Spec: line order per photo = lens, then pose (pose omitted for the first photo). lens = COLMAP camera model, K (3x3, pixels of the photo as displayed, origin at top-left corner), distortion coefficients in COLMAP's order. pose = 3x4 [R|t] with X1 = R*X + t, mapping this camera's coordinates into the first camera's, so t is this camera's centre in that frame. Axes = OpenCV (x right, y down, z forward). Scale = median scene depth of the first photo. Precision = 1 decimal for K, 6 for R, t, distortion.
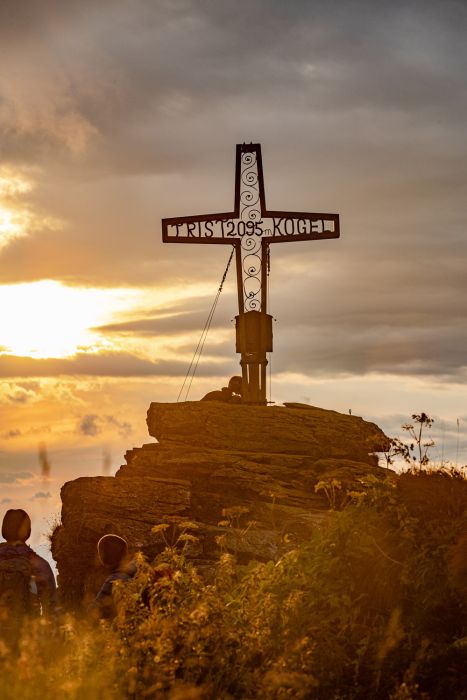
lens RADIAL K [[2498.8, 0, 233.7], [0, 2498.8, 348.7], [0, 0, 1]] dist [0.021106, -0.862069]
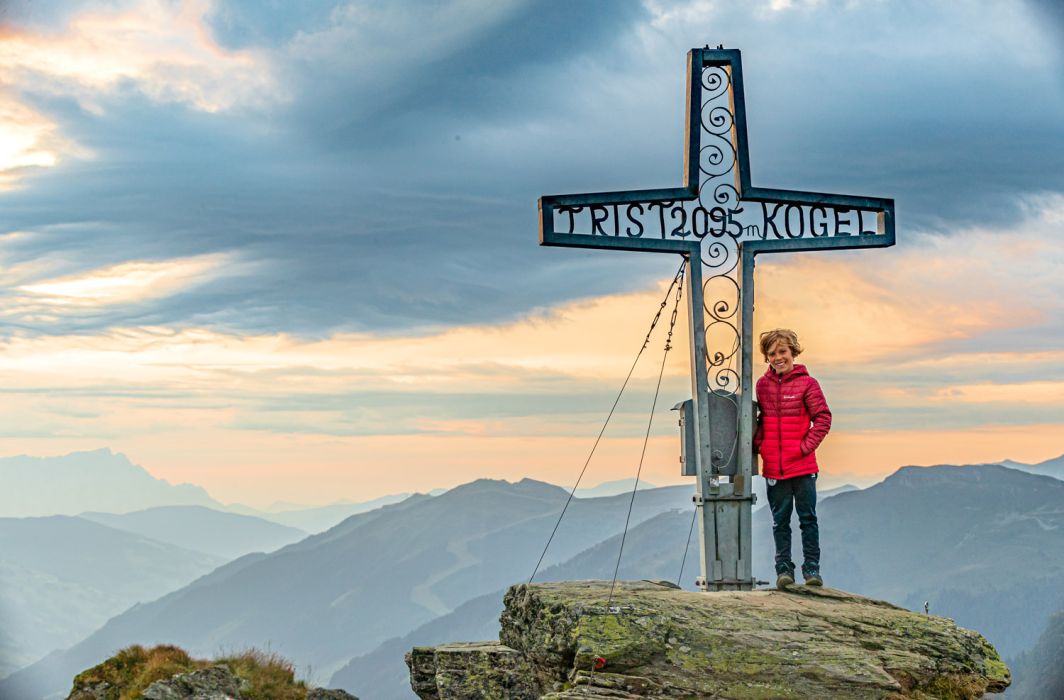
lens RADIAL K [[2233.9, 0, 540.5], [0, 2233.9, 324.1], [0, 0, 1]] dist [0.084039, -0.291459]
pose [[0.982718, 0.026491, 0.183203, -0.107157], [-0.028328, 0.999571, 0.007416, -0.030453], [-0.182928, -0.012478, 0.983047, 0.575969]]
